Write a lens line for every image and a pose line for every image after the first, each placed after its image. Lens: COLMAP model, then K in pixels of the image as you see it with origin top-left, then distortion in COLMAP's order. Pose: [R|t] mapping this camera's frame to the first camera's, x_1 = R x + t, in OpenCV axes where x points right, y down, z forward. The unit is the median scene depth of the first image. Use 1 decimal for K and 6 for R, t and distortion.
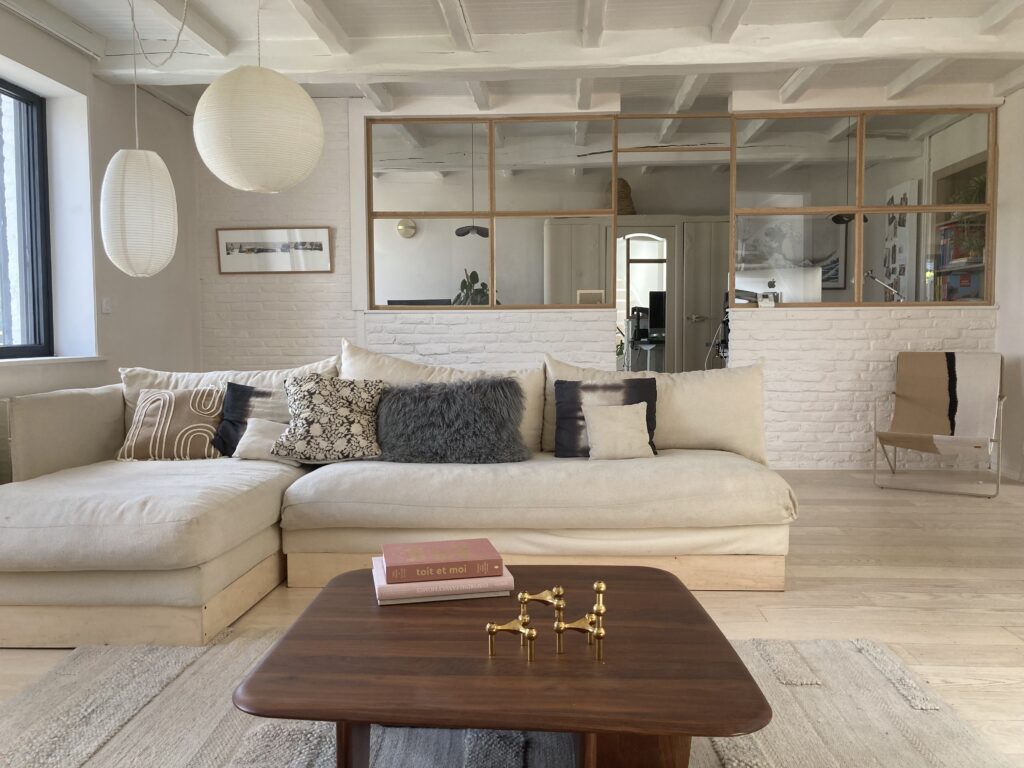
lens RADIAL K [[837.6, 0, 512.0], [0, 837.6, 384.0], [0, 0, 1]] dist [-0.004090, 0.003290]
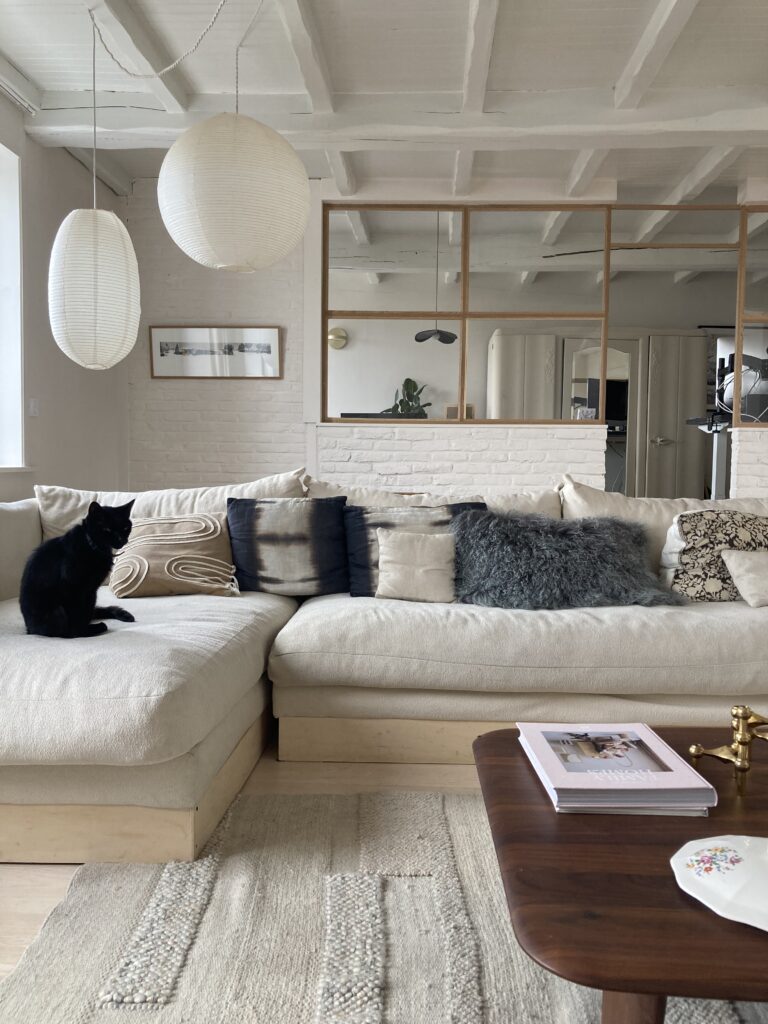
lens RADIAL K [[837.6, 0, 384.0], [0, 837.6, 512.0], [0, 0, 1]] dist [-0.004090, 0.003290]
pose [[0.999835, 0.018115, -0.001386, -0.102879], [-0.018113, 0.999835, 0.001602, 0.002799], [0.001415, -0.001576, 0.999998, 0.123829]]
